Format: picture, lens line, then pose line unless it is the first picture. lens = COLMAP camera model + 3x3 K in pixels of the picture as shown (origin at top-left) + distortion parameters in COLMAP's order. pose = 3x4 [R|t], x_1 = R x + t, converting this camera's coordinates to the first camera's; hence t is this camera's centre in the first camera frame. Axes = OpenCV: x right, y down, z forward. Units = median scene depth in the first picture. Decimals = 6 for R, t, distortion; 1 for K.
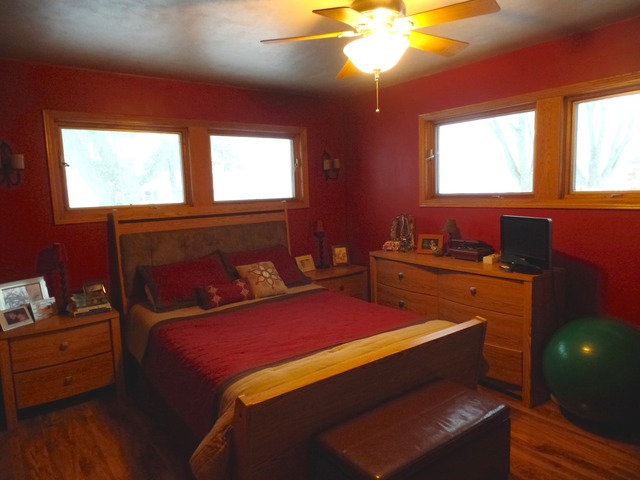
lens RADIAL K [[442.4, 0, 322.7], [0, 442.4, 238.0], [0, 0, 1]] dist [0.007060, 0.000338]
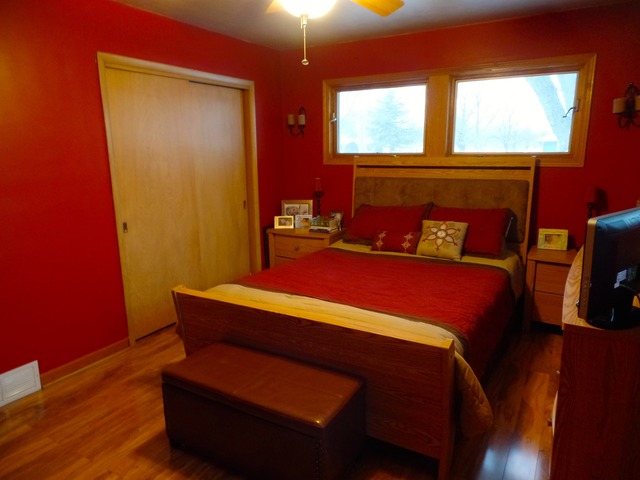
lens RADIAL K [[442.4, 0, 322.9], [0, 442.4, 240.7], [0, 0, 1]] dist [0.007060, 0.000338]
pose [[0.390922, 0.220946, -0.893511, 0.646419], [-0.103684, 0.975153, 0.195772, -0.064873], [0.914565, 0.016111, 0.404118, 0.413054]]
